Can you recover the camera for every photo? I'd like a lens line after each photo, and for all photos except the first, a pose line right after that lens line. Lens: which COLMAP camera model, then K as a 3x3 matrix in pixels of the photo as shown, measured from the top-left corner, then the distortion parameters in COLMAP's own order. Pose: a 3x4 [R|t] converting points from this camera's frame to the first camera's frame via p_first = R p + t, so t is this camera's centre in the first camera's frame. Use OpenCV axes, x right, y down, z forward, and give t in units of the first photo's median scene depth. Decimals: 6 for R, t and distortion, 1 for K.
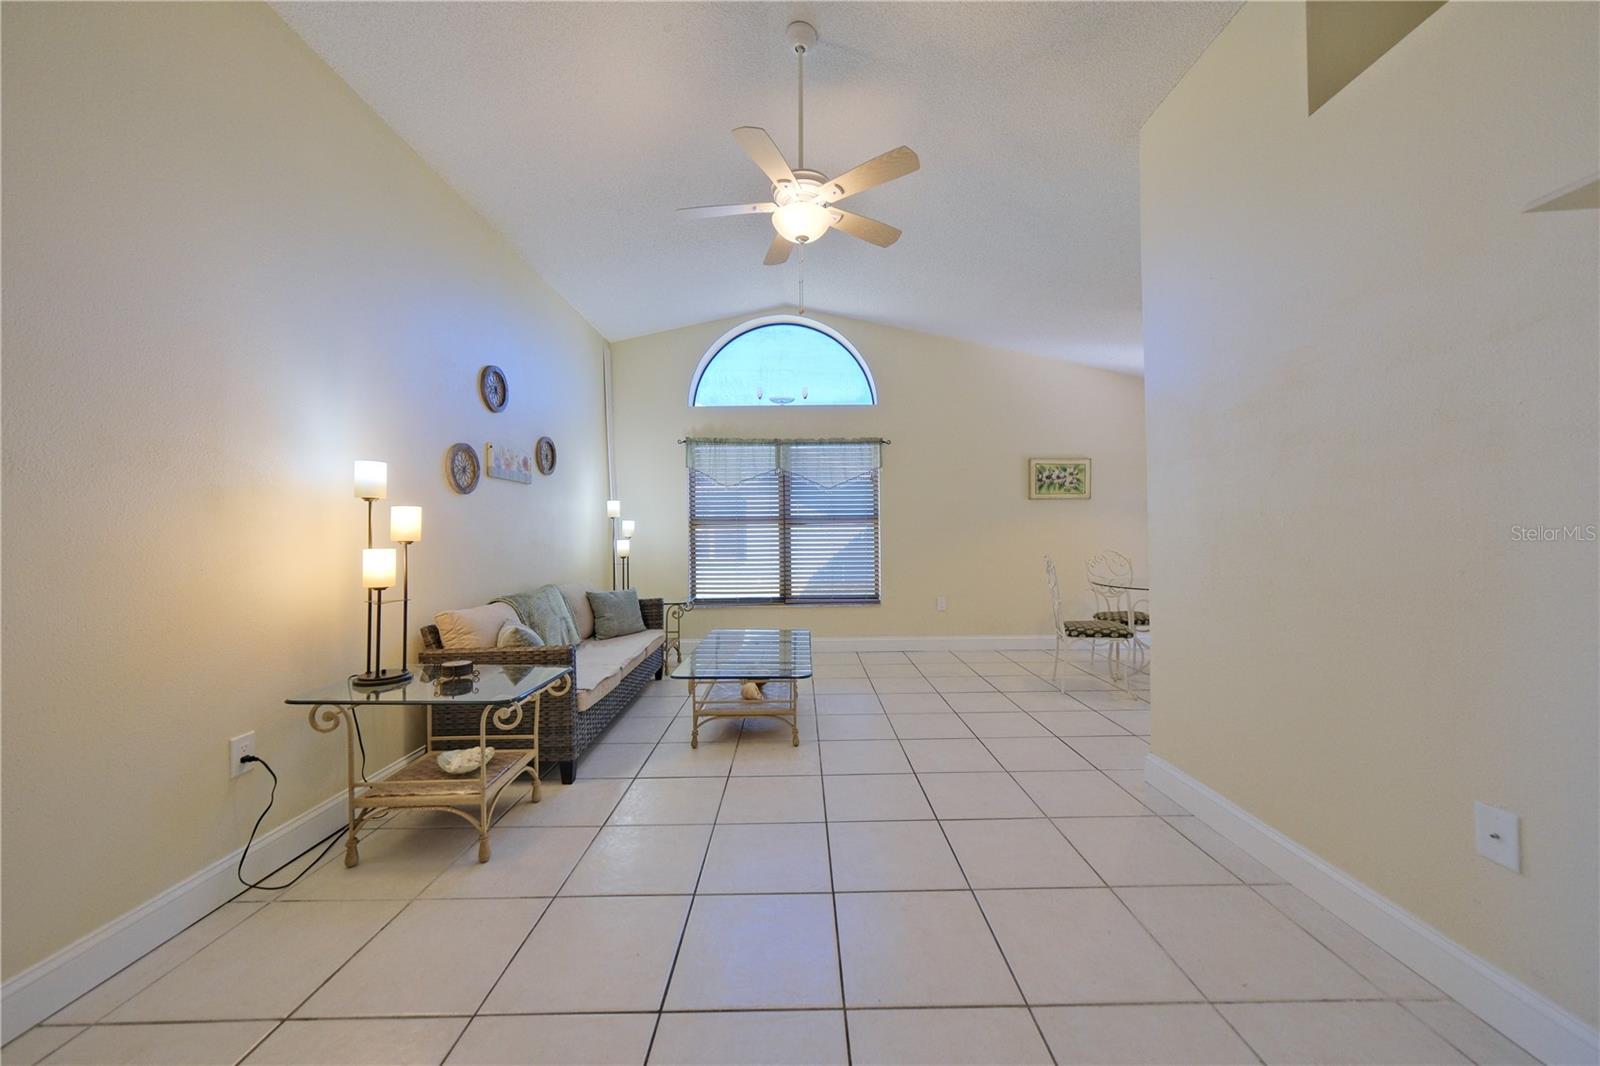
lens RADIAL K [[562.4, 0, 801.9], [0, 562.4, 530.1], [0, 0, 1]] dist [-0.009644, 0.001066]
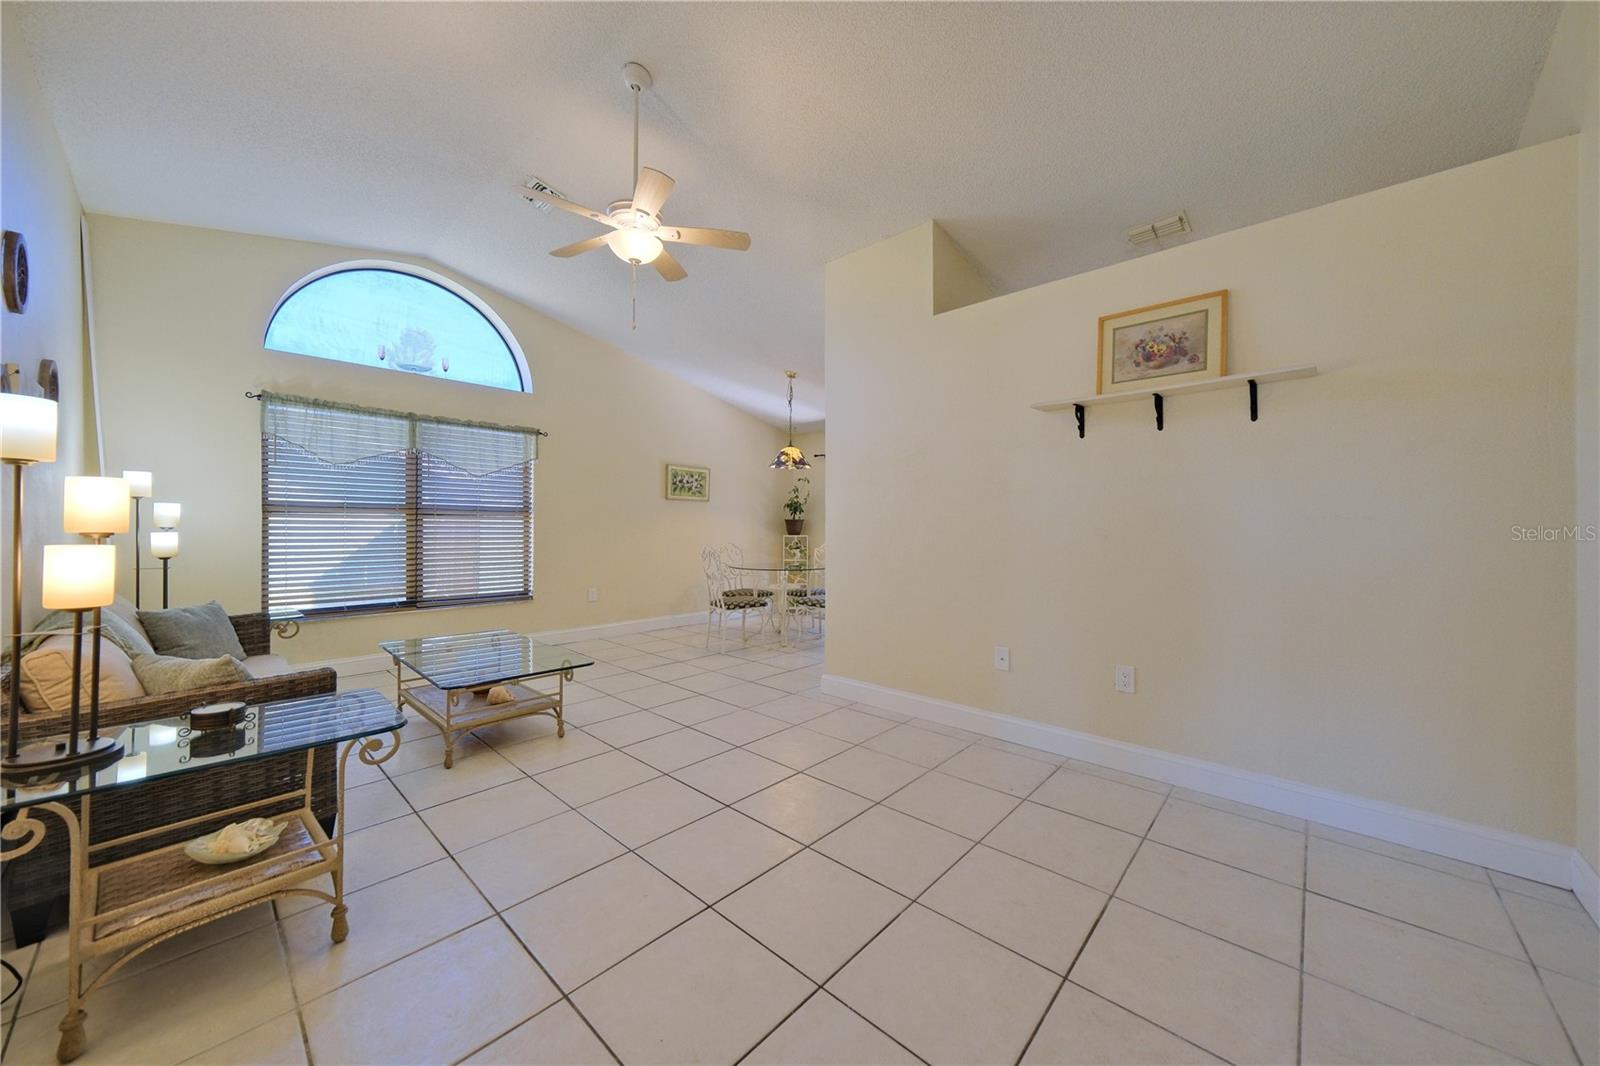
lens RADIAL K [[562.4, 0, 804.3], [0, 562.4, 529.9], [0, 0, 1]] dist [-0.009644, 0.001066]
pose [[0.678357, 0.009234, 0.734674, -0.258120], [-0.016286, 0.999864, 0.002471, 0.000995], [-0.734552, -0.013641, 0.678416, -0.000622]]
